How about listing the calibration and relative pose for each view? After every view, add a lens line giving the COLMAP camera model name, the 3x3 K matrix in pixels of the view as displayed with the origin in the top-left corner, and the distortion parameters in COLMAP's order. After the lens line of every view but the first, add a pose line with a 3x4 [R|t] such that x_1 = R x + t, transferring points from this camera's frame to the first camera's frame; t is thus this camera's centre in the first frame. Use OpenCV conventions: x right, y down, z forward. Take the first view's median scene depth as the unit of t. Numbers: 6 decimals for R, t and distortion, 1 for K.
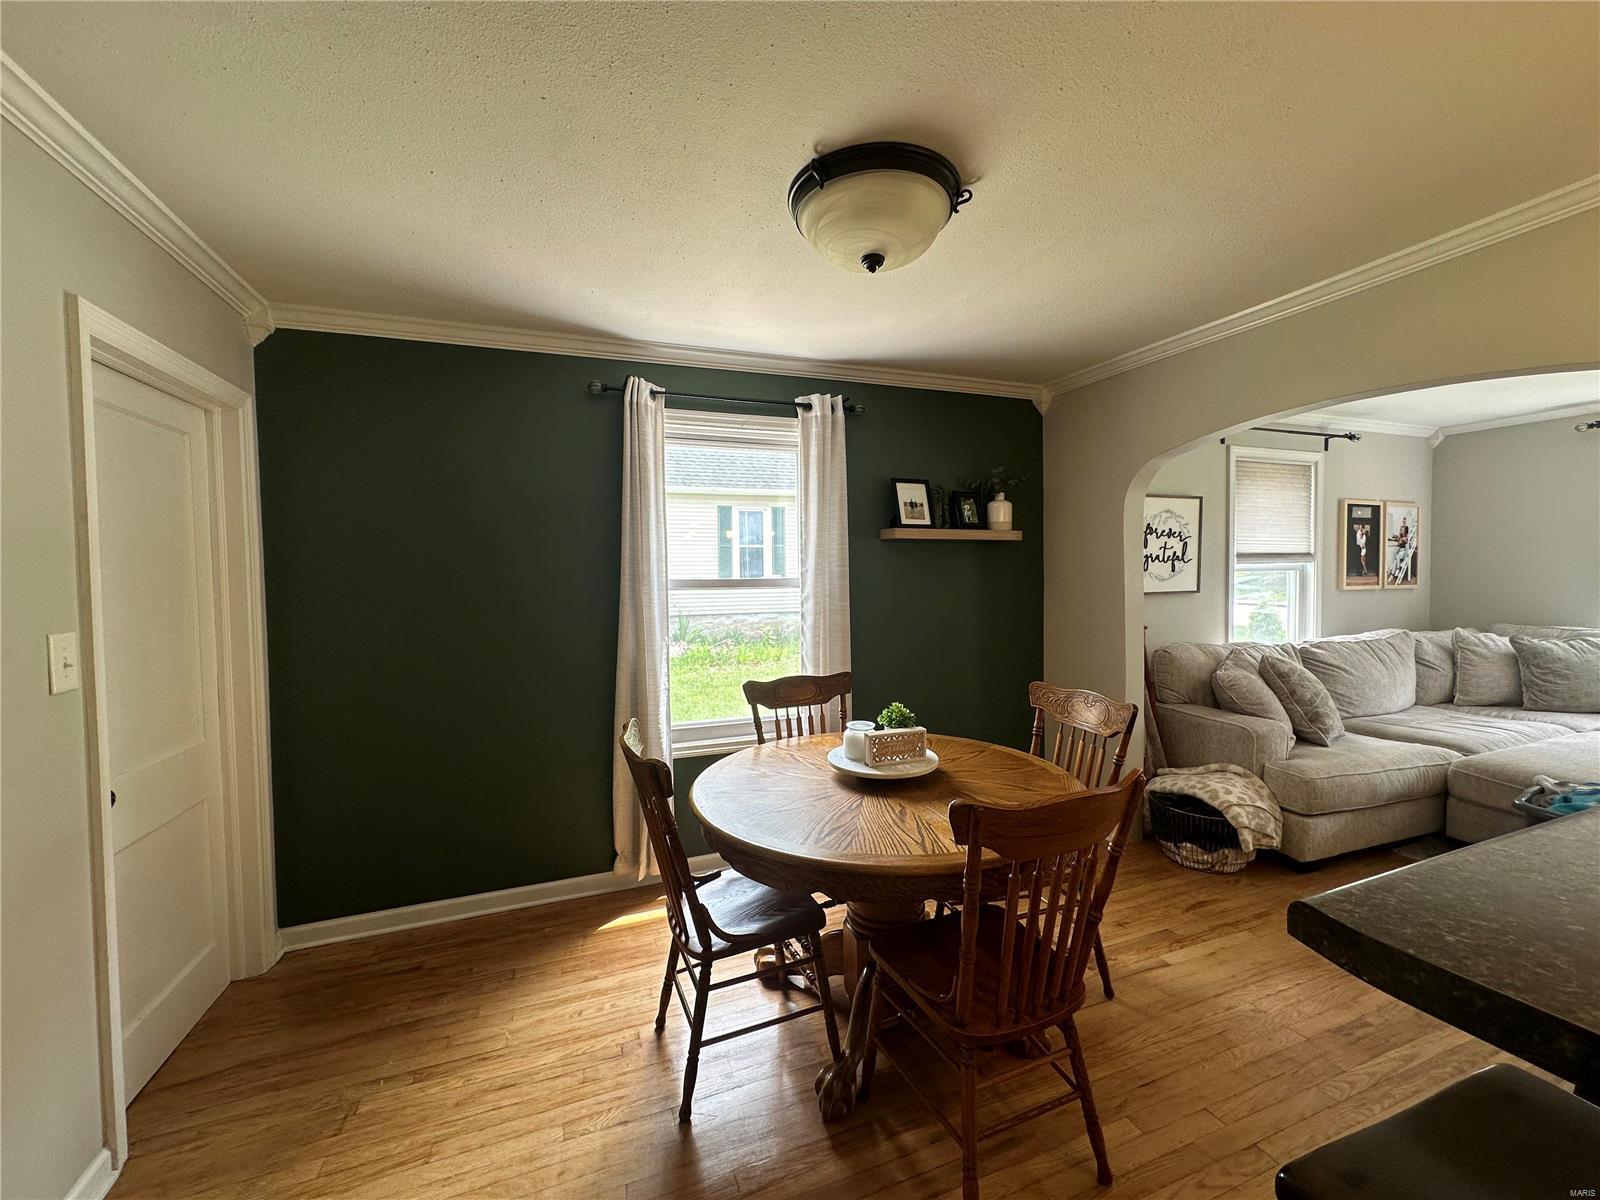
lens RADIAL K [[643.1, 0, 795.4], [0, 643.1, 602.8], [0, 0, 1]] dist [-0.002525, 0.000378]
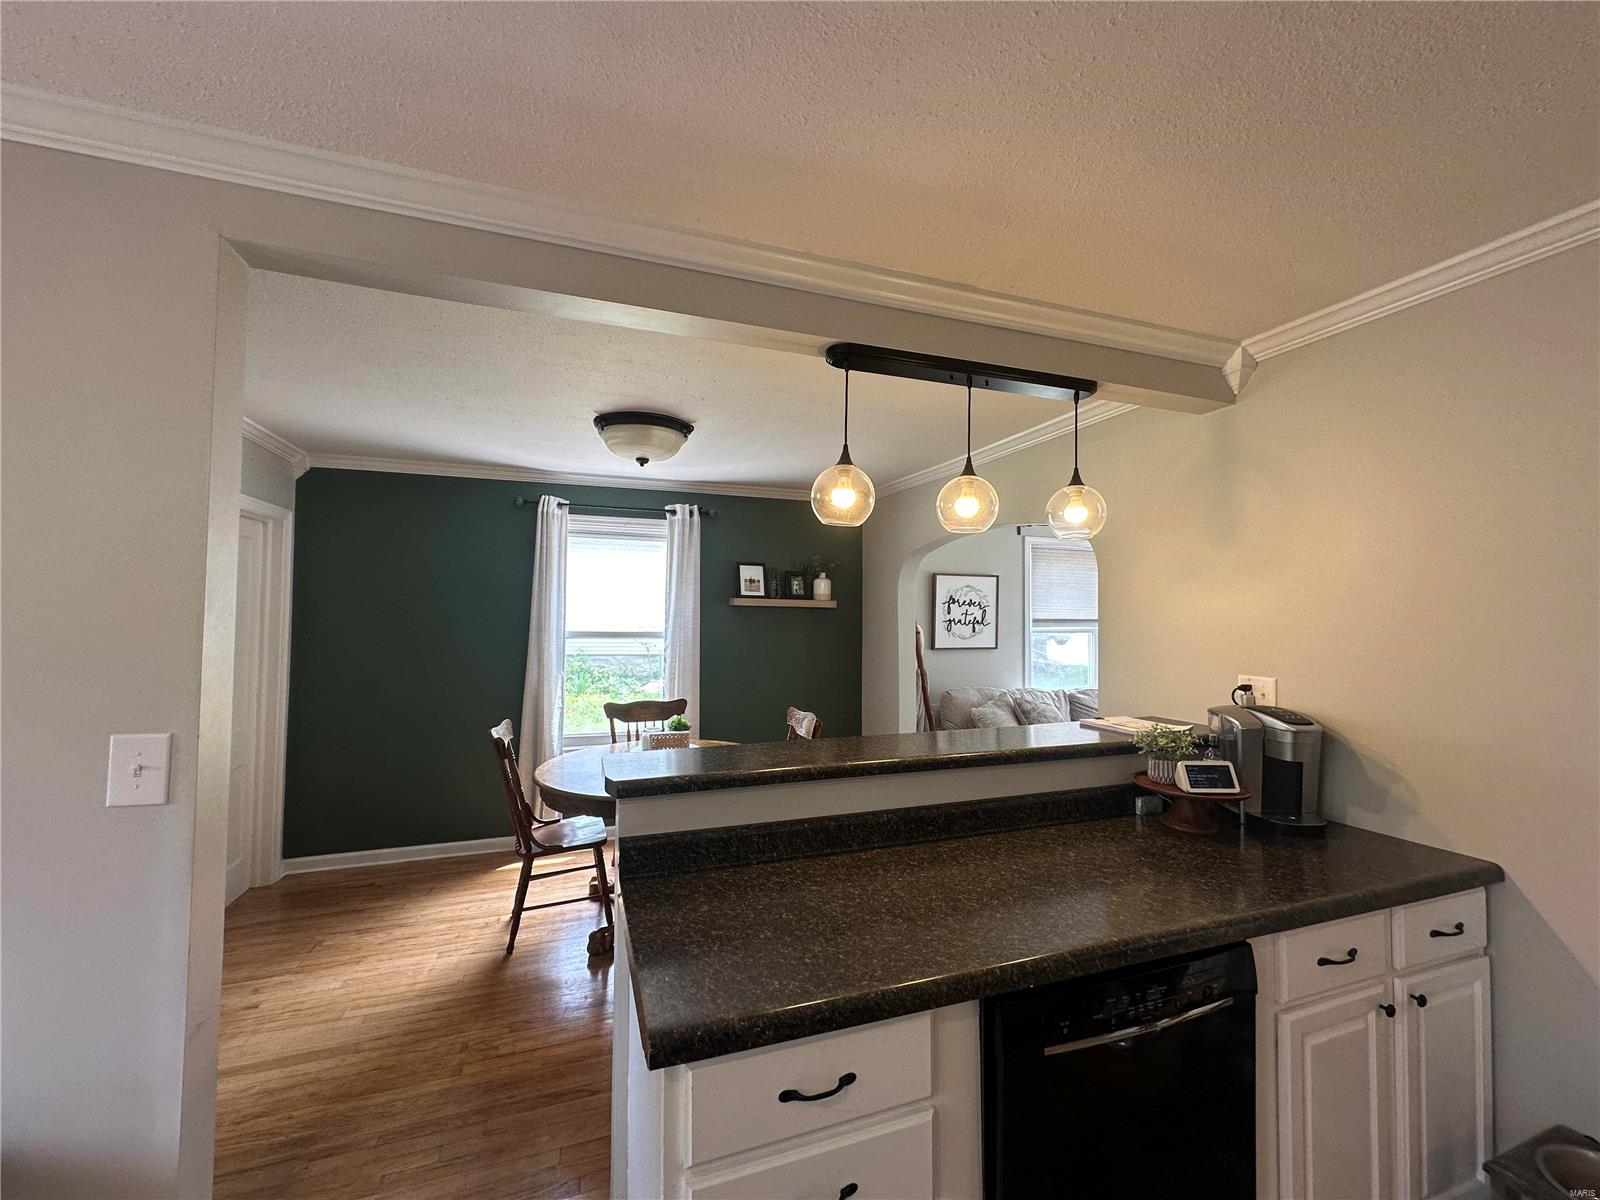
lens RADIAL K [[651.9, 0, 800.0], [0, 651.9, 600.0], [0, 0, 1]] dist [0.000279, 0.000052]
pose [[0.999456, 0.024827, -0.021699, 0.347392], [-0.026232, 0.997407, -0.067017, -0.021291], [0.019979, 0.067550, 0.997516, -0.441057]]
